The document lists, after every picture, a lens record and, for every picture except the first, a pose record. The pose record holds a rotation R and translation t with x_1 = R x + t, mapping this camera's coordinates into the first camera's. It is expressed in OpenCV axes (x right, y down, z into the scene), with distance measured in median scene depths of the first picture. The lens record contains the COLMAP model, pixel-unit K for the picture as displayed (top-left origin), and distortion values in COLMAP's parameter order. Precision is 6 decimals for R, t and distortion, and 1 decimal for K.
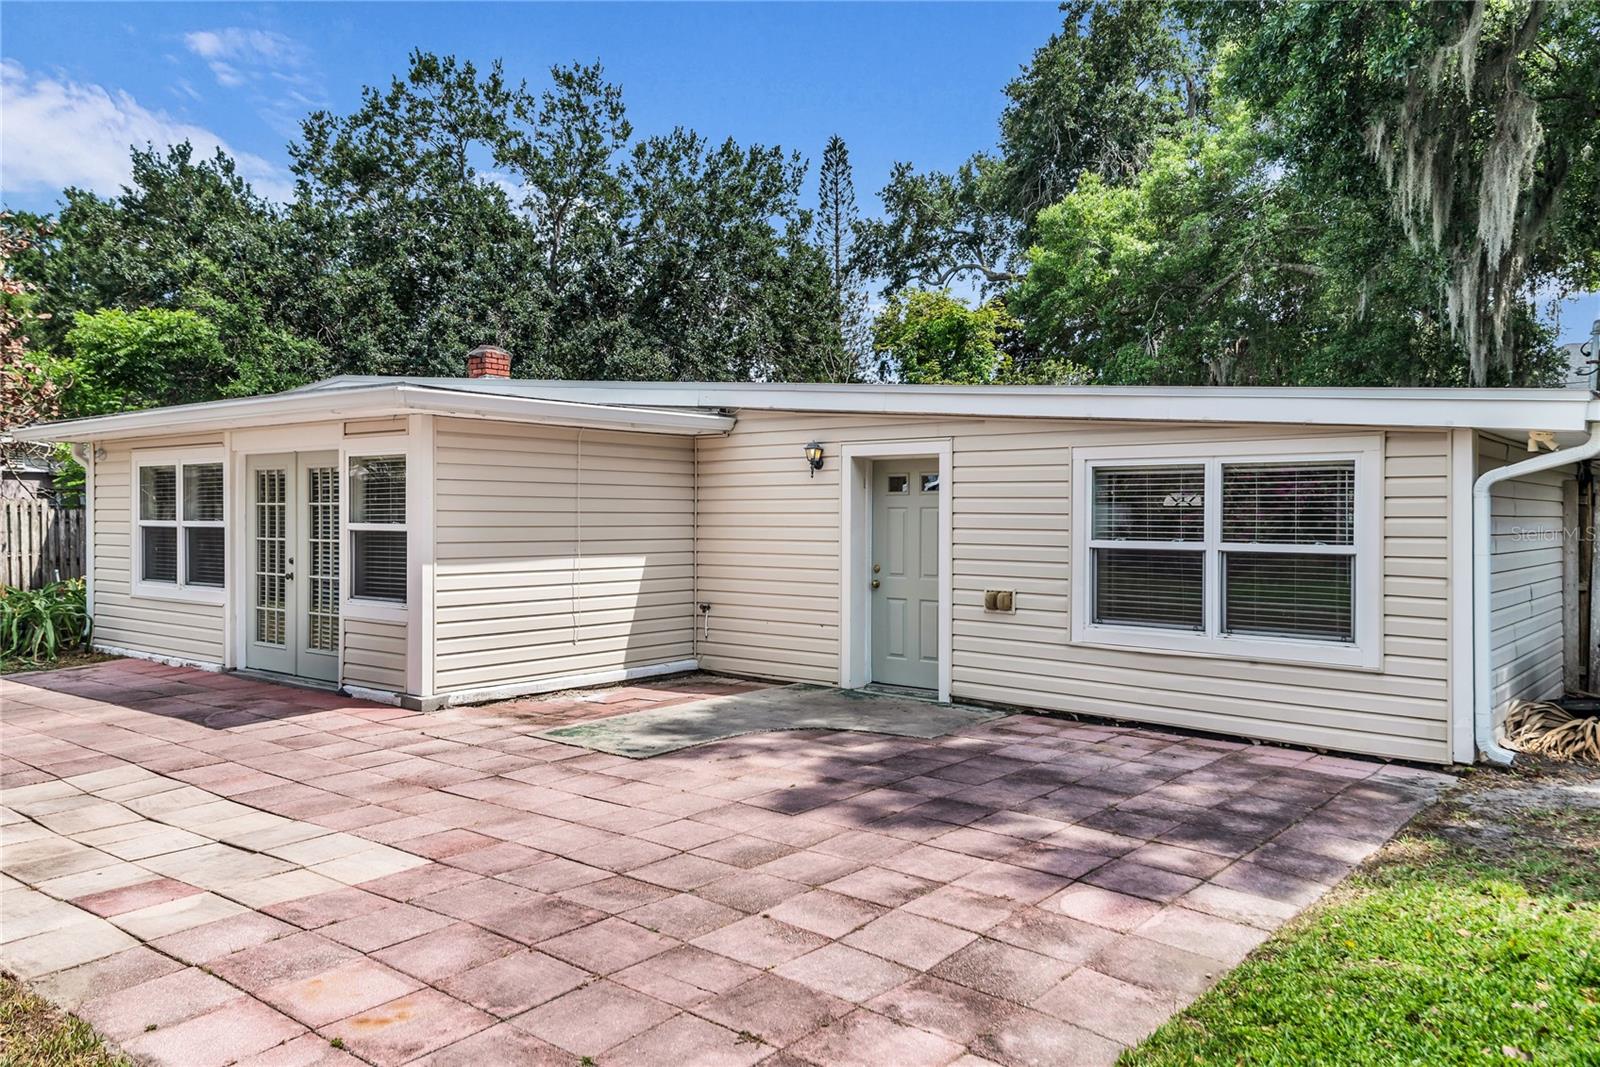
lens RADIAL K [[1156.9, 0, 802.6], [0, 1156.9, 528.0], [0, 0, 1]] dist [0.082809, 0.003058]
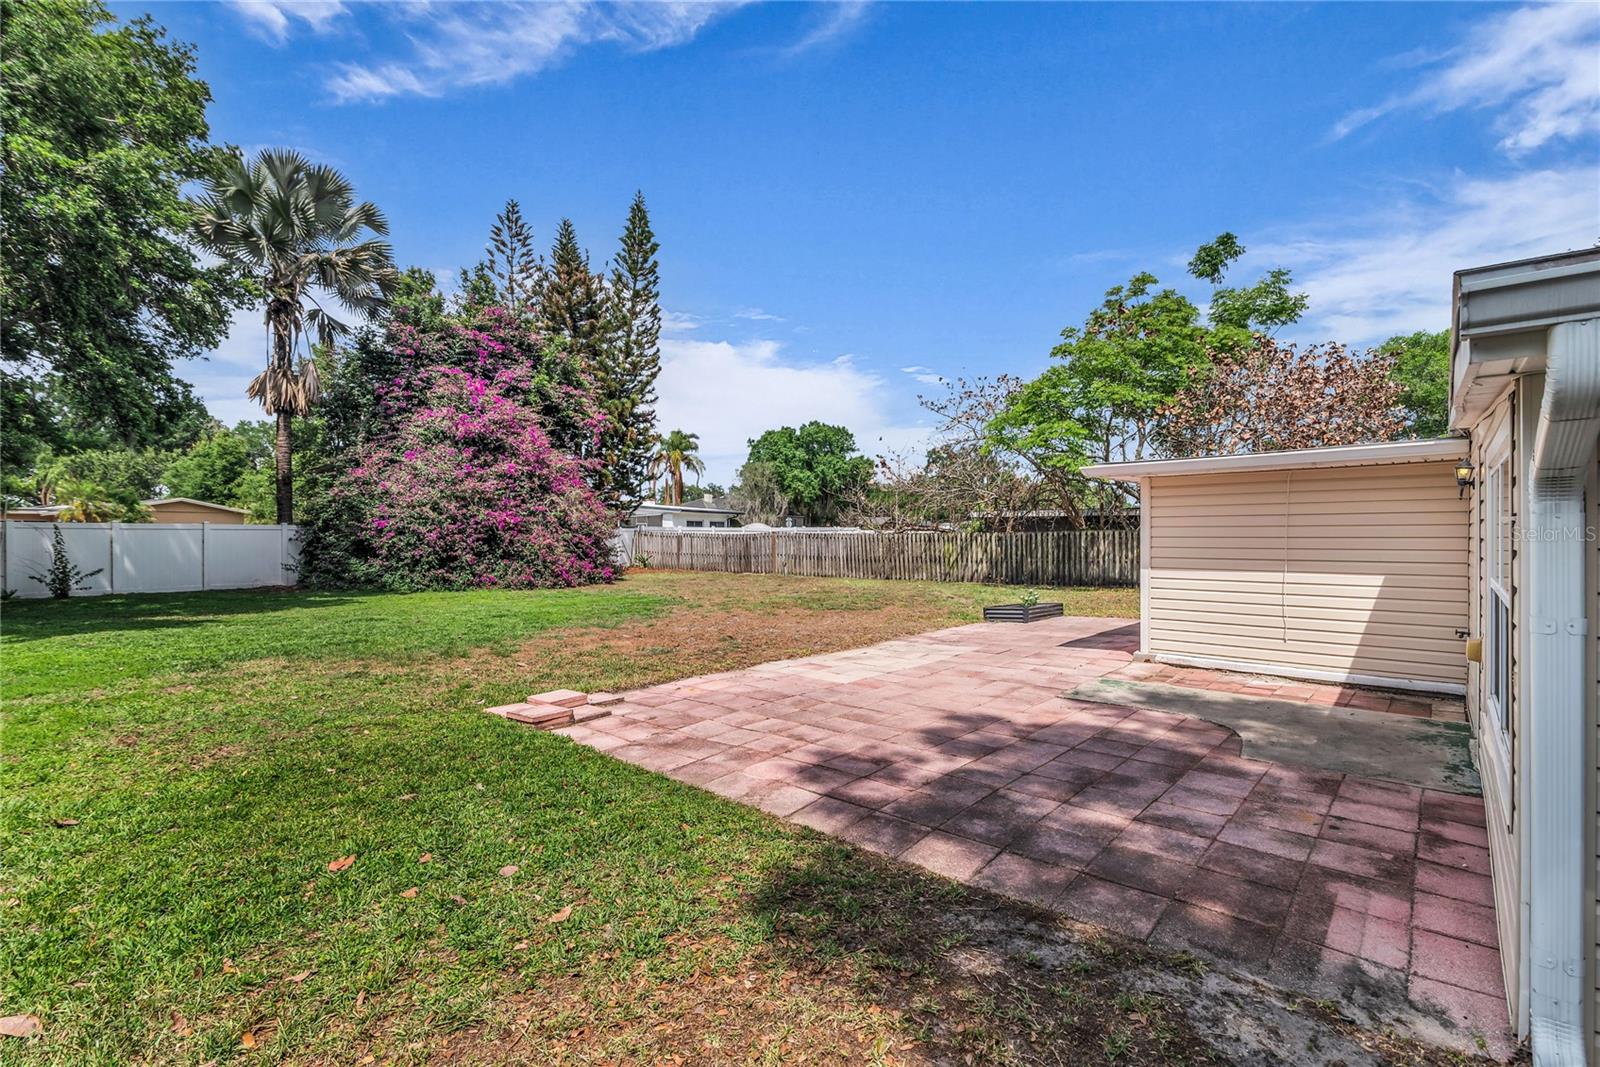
lens RADIAL K [[724.7, 0, 793.8], [0, 724.7, 535.3], [0, 0, 1]] dist [0.004038, 0.000064]
pose [[-0.043202, -0.004455, -0.999056, 0.987343], [-0.009301, 0.999949, -0.004057, -0.012165], [0.999023, 0.009117, -0.043241, 0.799097]]
